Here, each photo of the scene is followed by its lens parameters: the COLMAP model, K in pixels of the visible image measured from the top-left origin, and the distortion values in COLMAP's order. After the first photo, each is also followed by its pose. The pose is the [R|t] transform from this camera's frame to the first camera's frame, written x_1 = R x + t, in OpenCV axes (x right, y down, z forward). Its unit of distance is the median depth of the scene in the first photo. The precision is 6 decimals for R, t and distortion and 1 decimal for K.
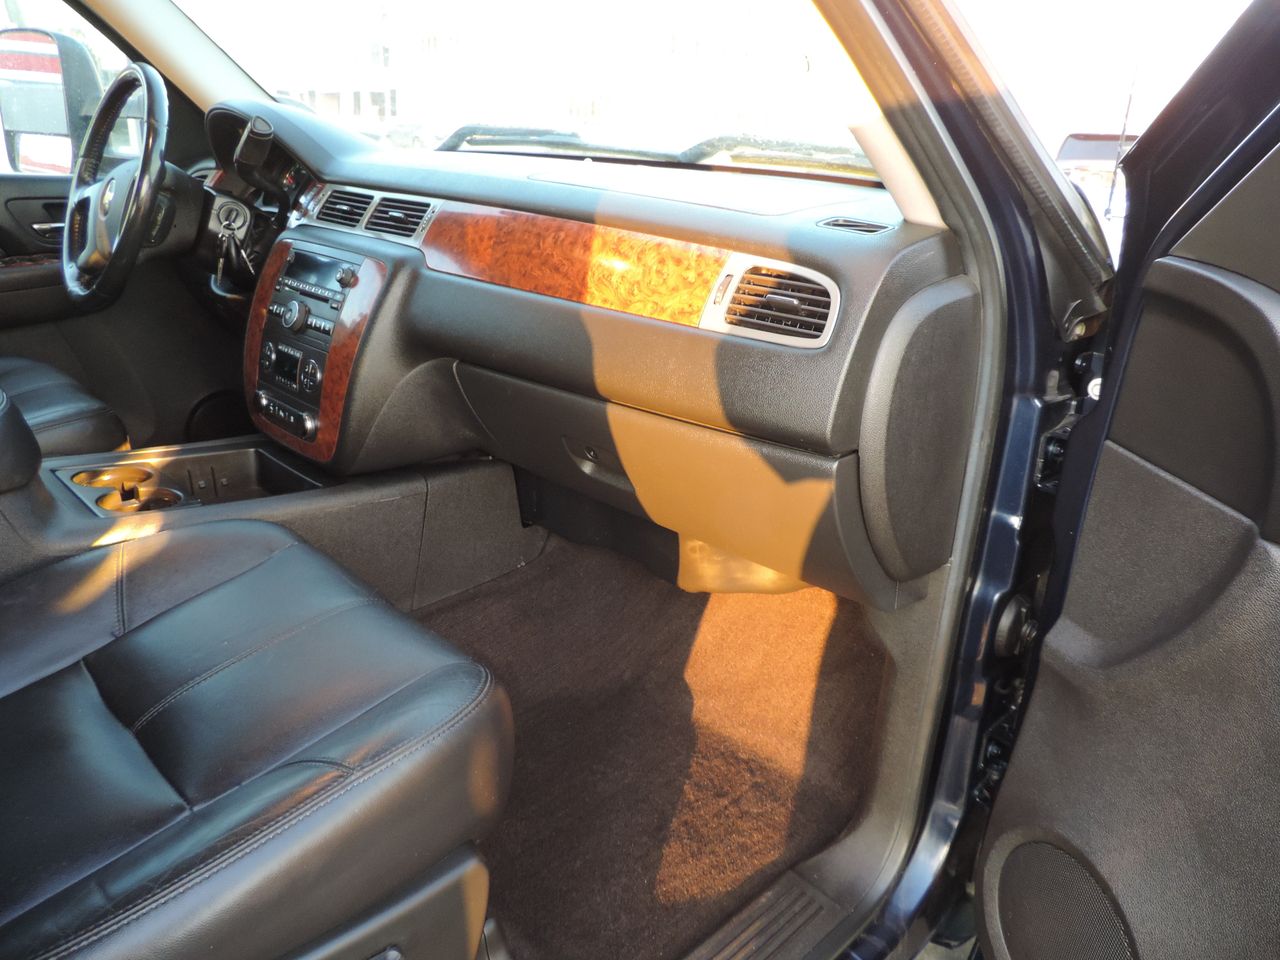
lens RADIAL K [[911.1, 0, 639.3], [0, 911.1, 486.4], [0, 0, 1]] dist [-0.007073, -0.006368]
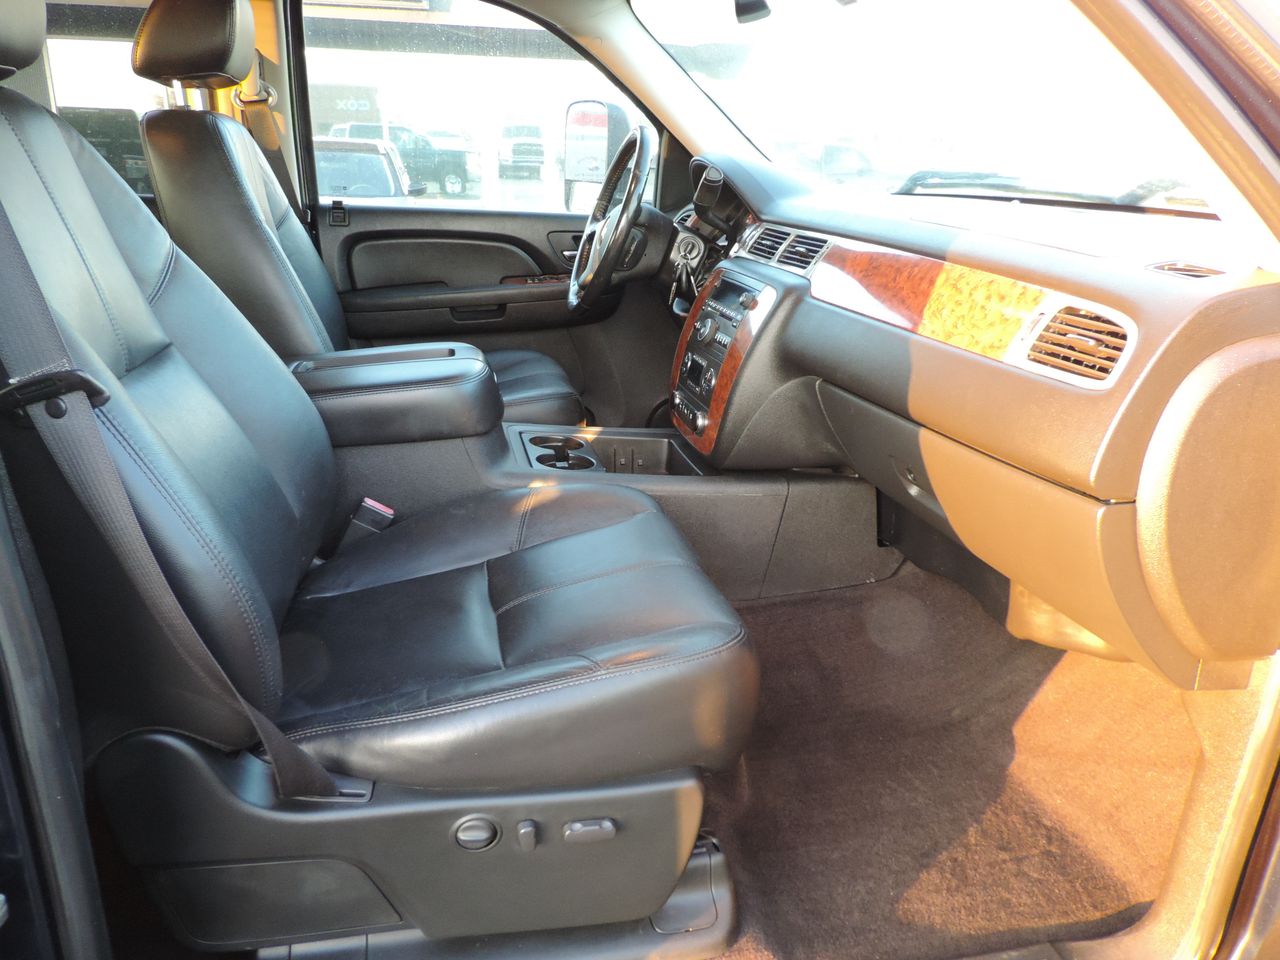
lens RADIAL K [[911.1, 0, 636.7], [0, 911.1, 480.3], [0, 0, 1]] dist [-0.007073, -0.006368]
pose [[0.847679, 0.151149, -0.508521, 0.183207], [-0.175177, 0.984537, 0.000625, 0.021060], [0.500752, 0.088552, 0.861049, -0.058595]]
